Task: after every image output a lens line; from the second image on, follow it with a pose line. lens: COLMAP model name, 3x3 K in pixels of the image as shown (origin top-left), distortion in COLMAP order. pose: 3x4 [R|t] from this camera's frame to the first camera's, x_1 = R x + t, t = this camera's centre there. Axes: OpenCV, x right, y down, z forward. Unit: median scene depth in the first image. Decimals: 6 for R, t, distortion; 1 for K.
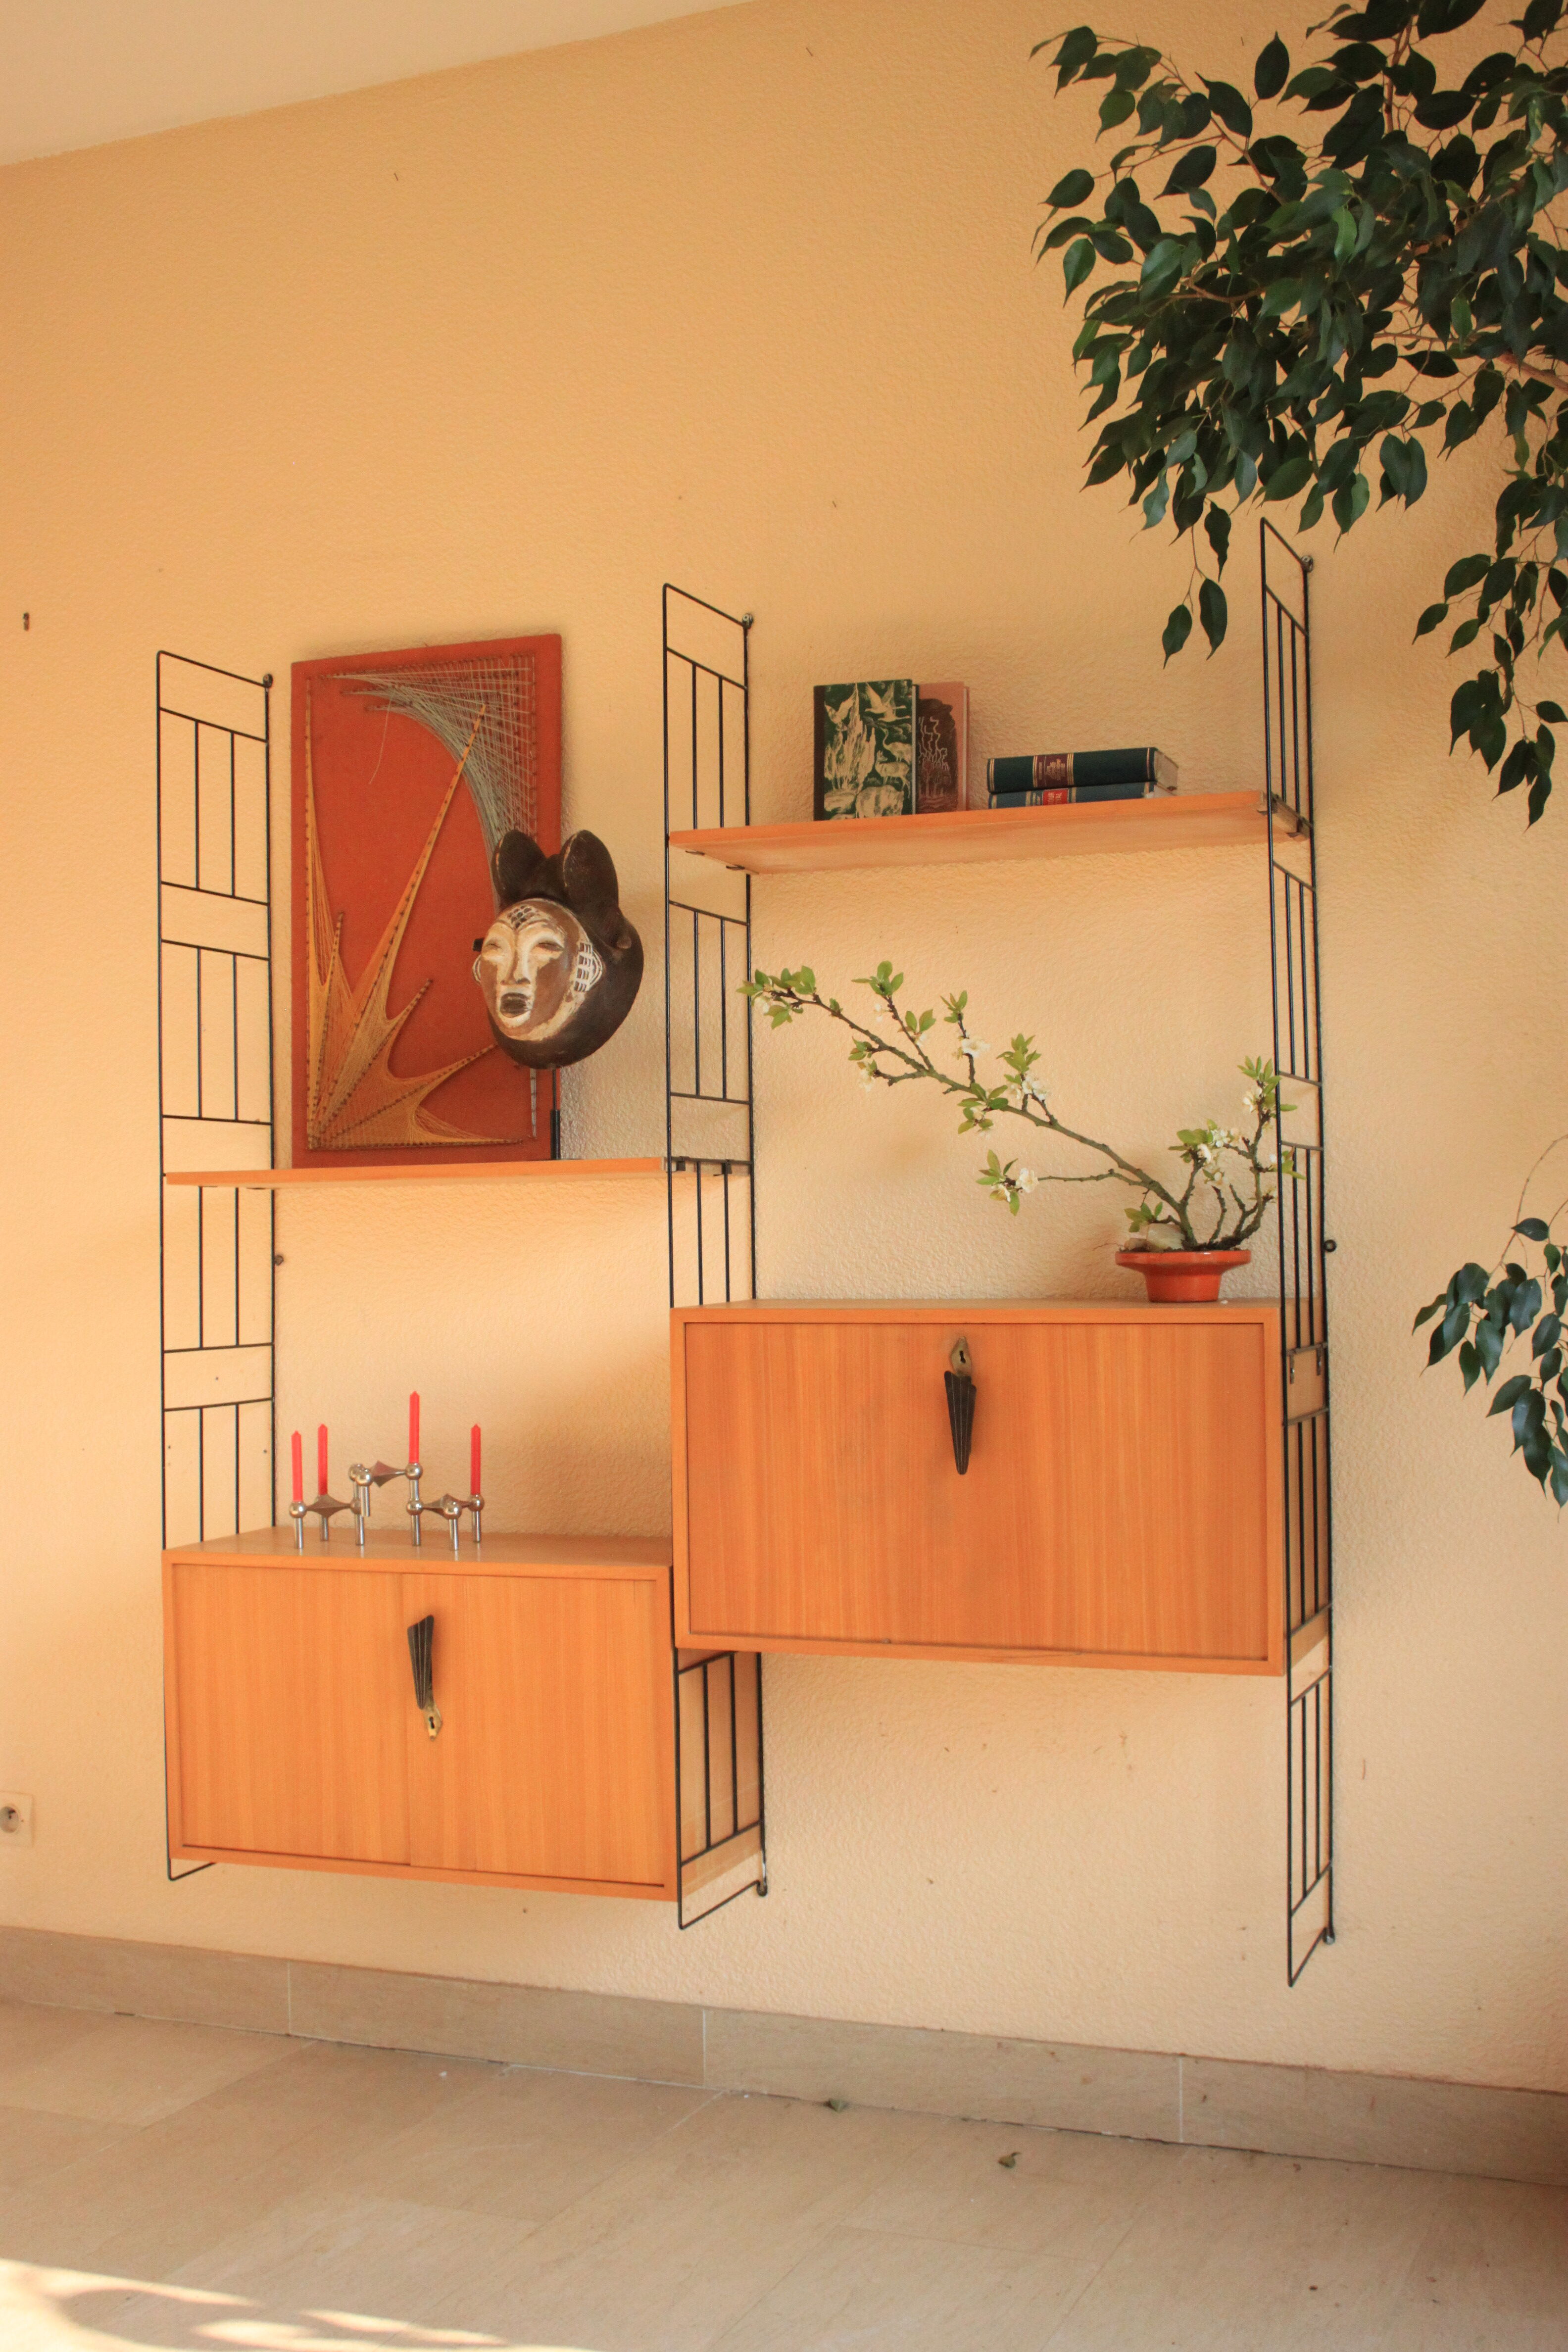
lens RADIAL K [[2678.2, 0, 772.4], [0, 2678.2, 1200.1], [0, 0, 1]] dist [-0.065084, 0.000000]
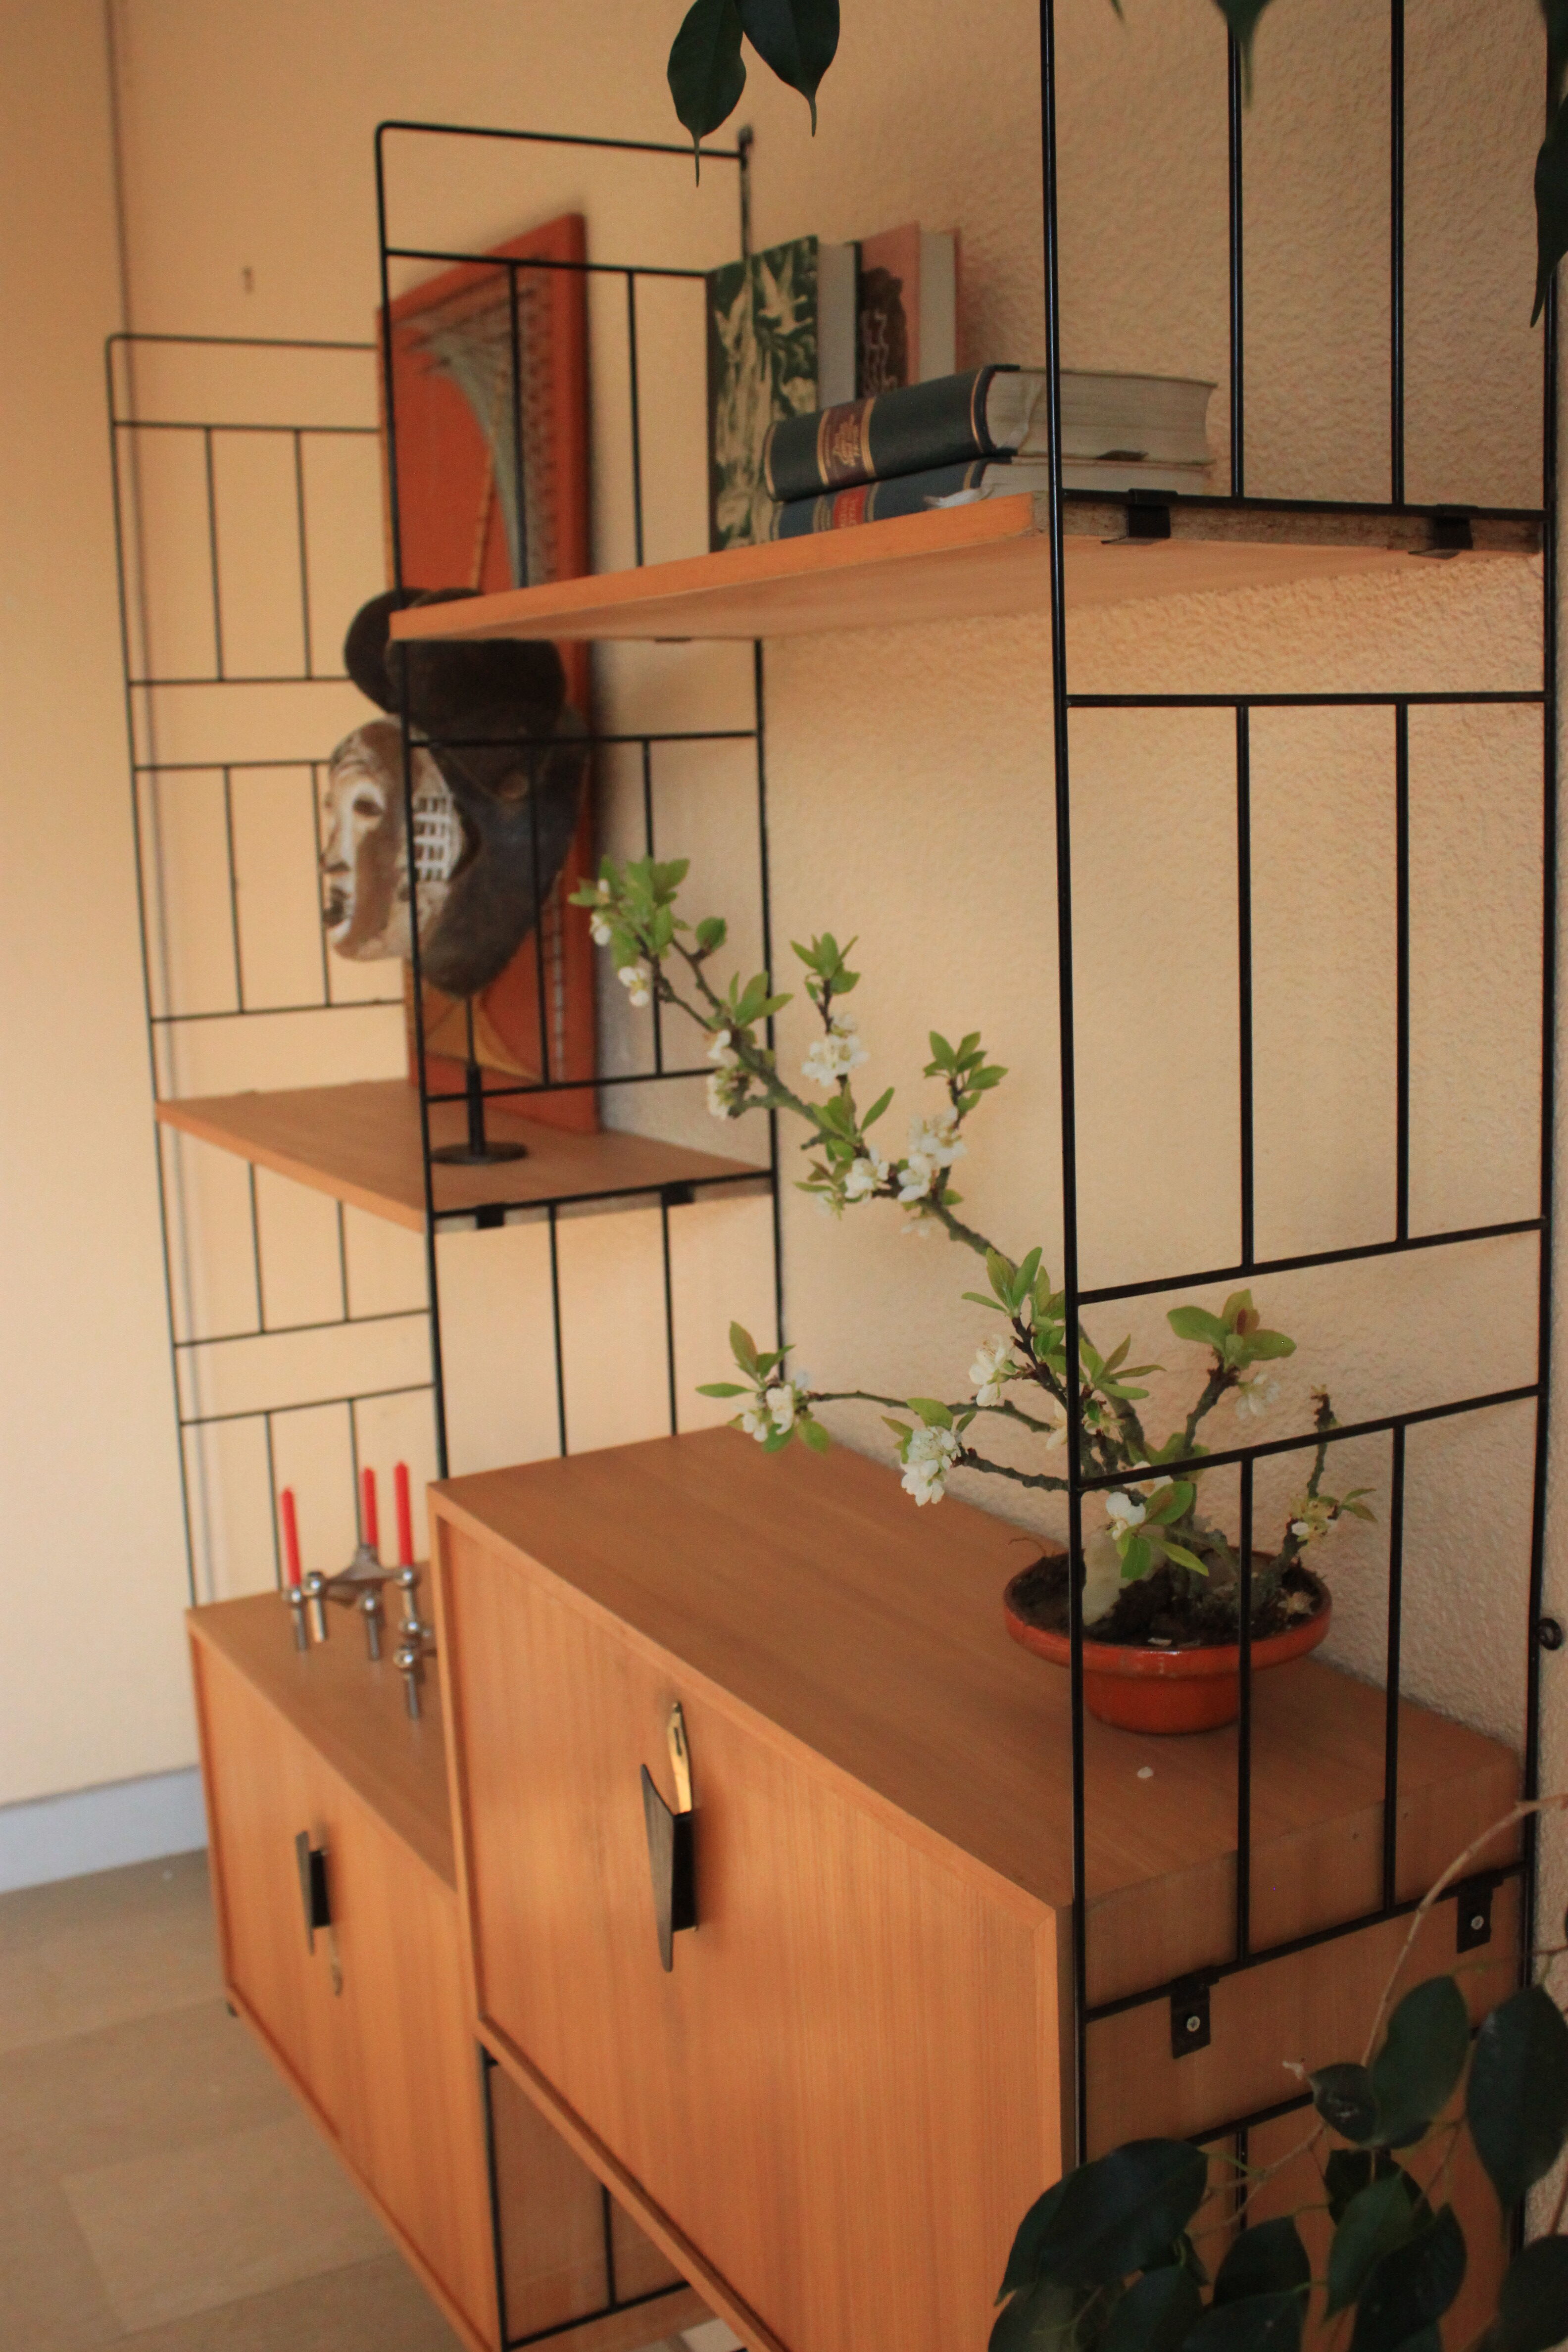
lens RADIAL K [[2418.9, 0, 784.2], [0, 2418.9, 1167.0], [0, 0, 1]] dist [-0.064625, 0.000000]
pose [[0.774532, 0.092790, -0.625692, 0.322649], [0.035655, 0.981204, 0.189649, -0.115158], [0.631529, -0.169199, 0.756666, 0.654276]]
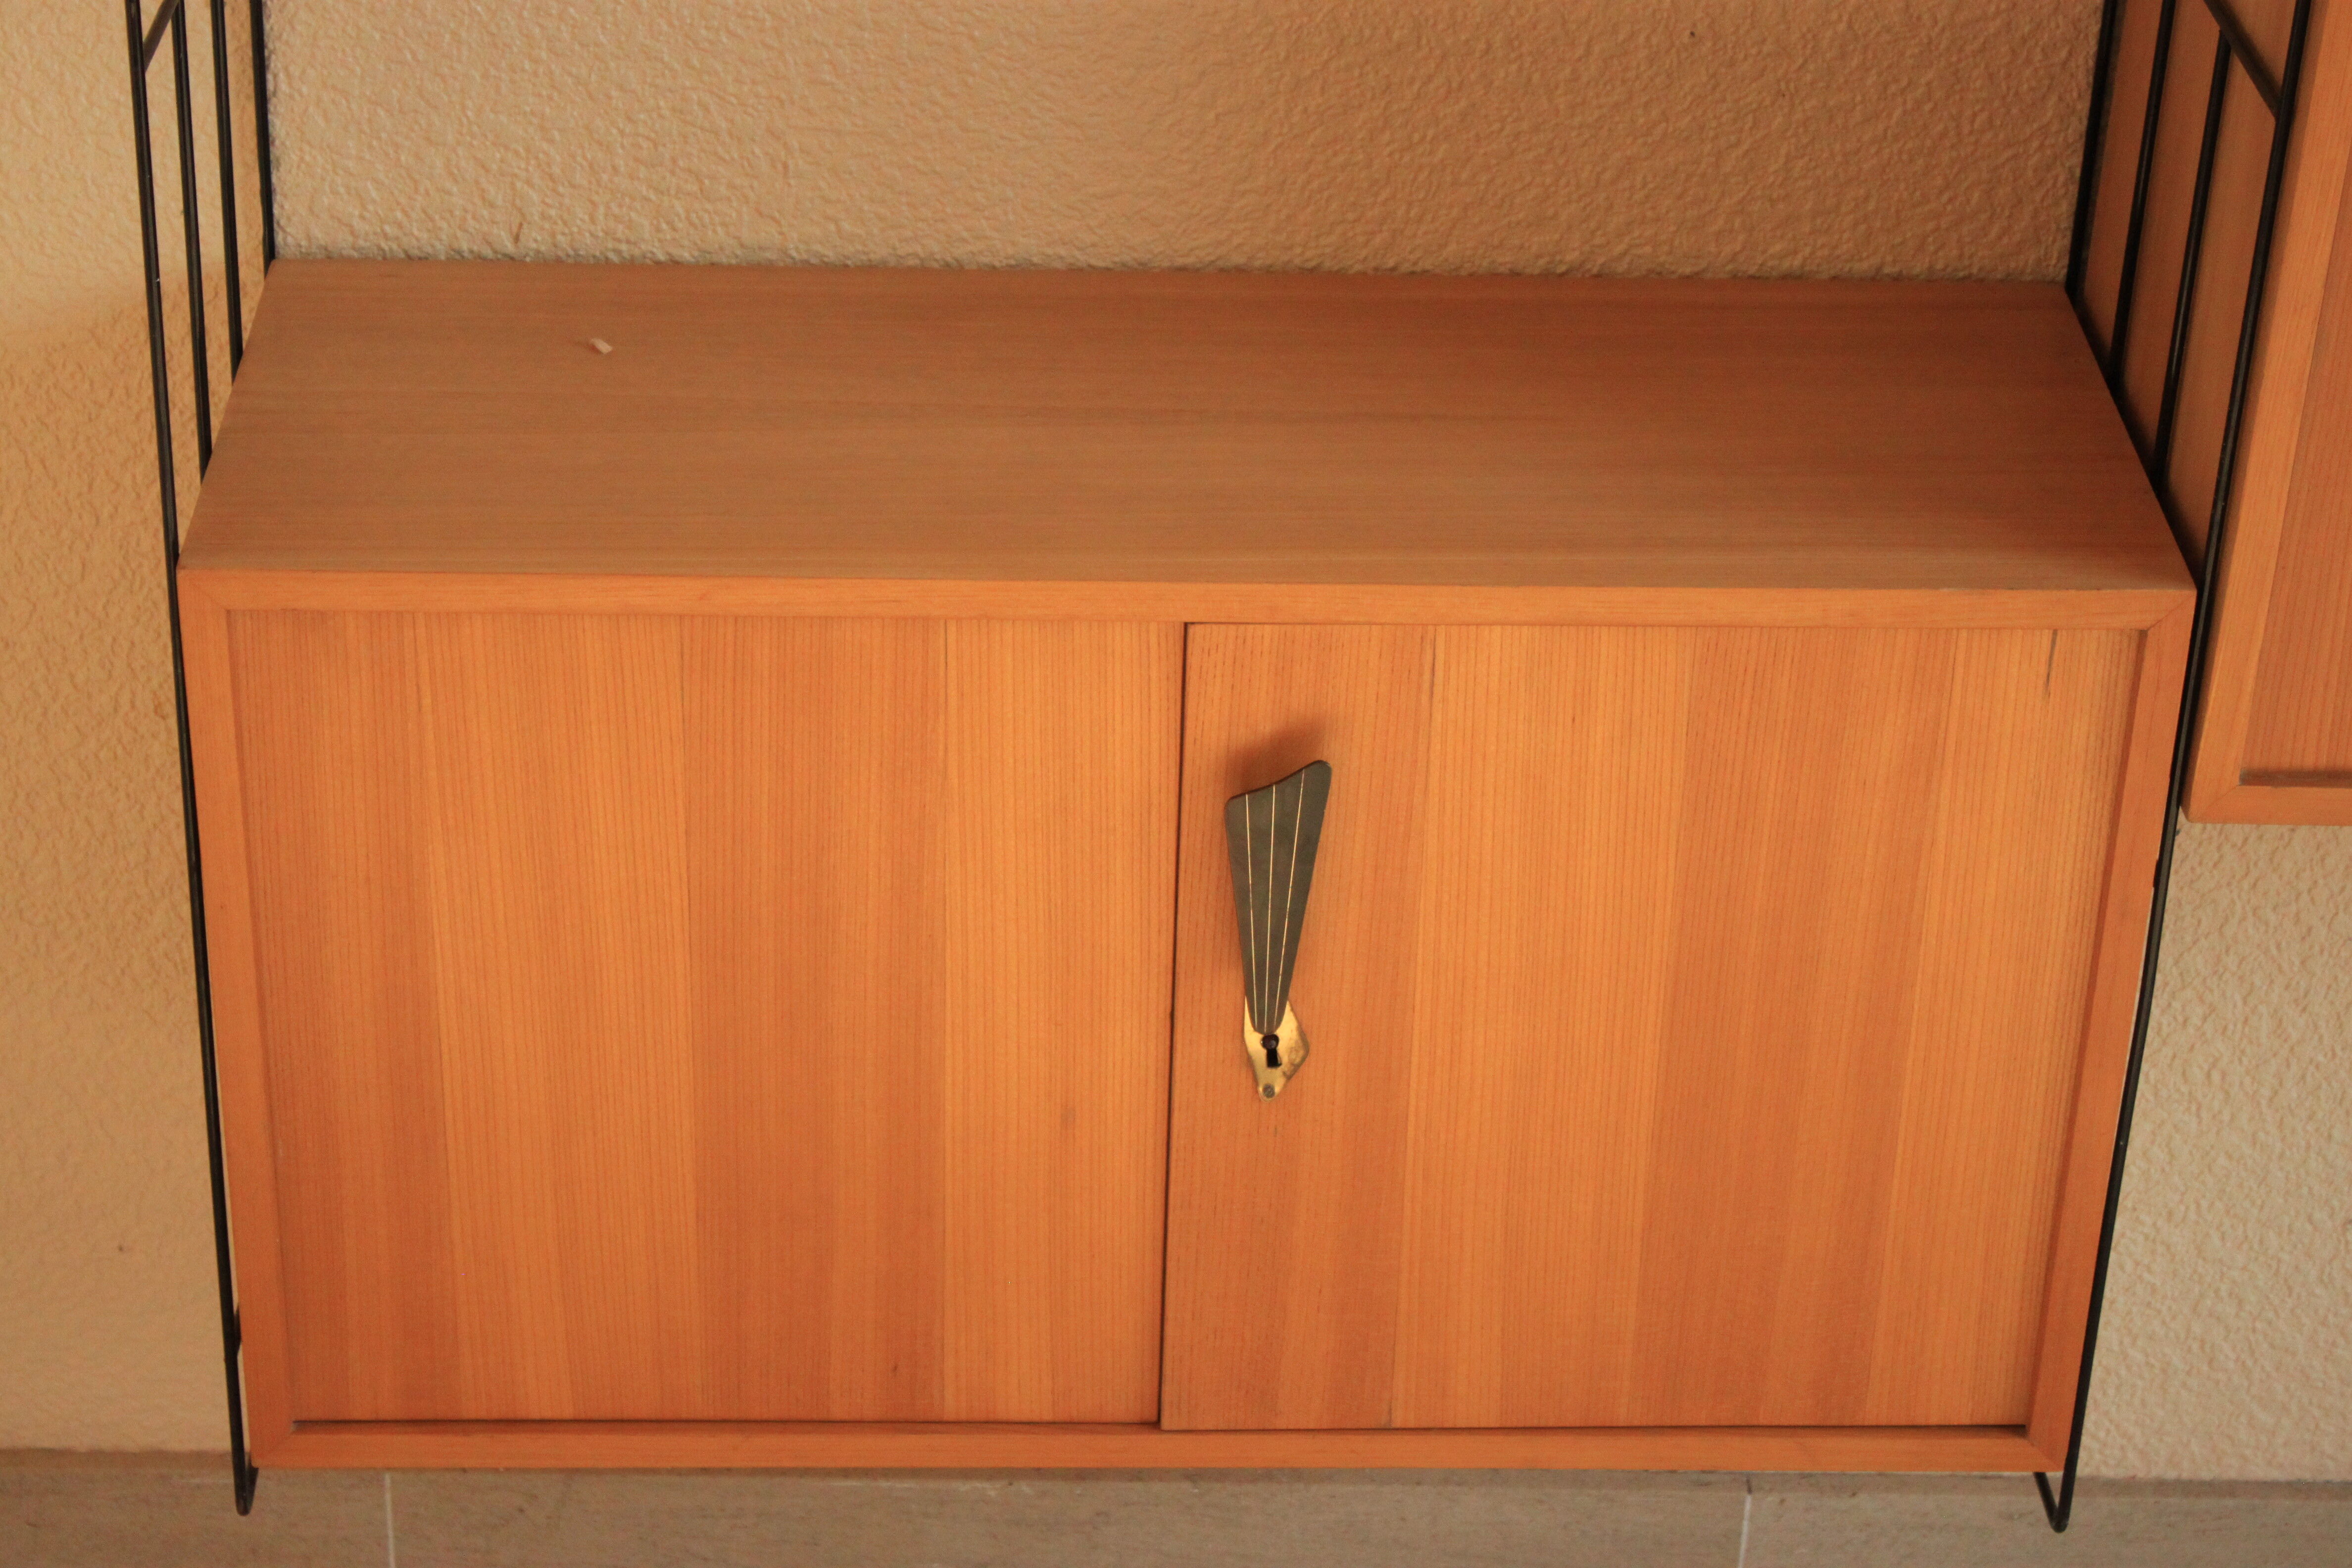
lens RADIAL K [[4988.5, 0, 1171.8], [0, 4988.5, 789.4], [0, 0, 1]] dist [0.034990, 0.000000]
pose [[0.910466, -0.160073, 0.381351, -0.355463], [-0.057635, 0.863960, 0.500252, -0.117260], [-0.409548, -0.477441, 0.777380, 0.579449]]
